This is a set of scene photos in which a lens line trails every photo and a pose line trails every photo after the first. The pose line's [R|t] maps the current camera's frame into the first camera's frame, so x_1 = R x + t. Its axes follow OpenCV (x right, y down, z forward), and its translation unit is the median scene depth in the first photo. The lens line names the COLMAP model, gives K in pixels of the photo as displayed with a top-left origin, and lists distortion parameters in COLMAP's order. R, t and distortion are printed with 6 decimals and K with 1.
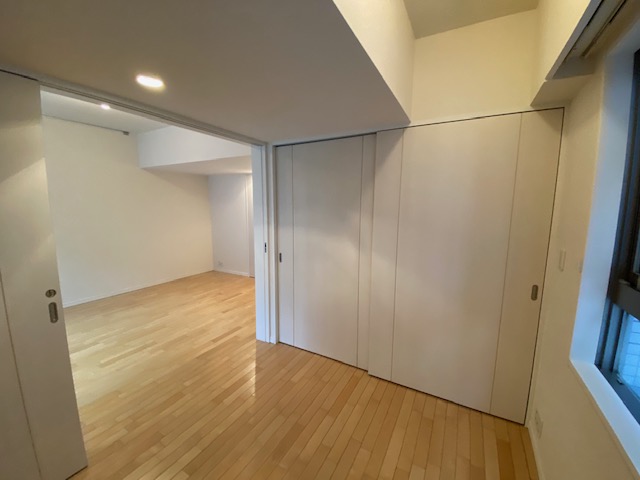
lens RADIAL K [[258.5, 0, 320.0], [0, 258.5, 240.0], [0, 0, 1]] dist [0.017622, -0.019512]
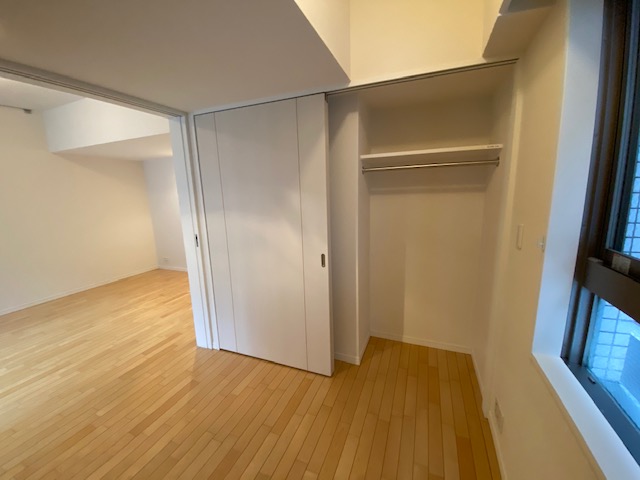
lens RADIAL K [[258.5, 0, 320.0], [0, 258.5, 240.0], [0, 0, 1]] dist [0.017622, -0.019512]
pose [[0.991472, -0.058873, 0.116264, 0.097032], [0.052837, 0.997124, 0.054337, 0.003210], [-0.119128, -0.047730, 0.991731, 0.124977]]
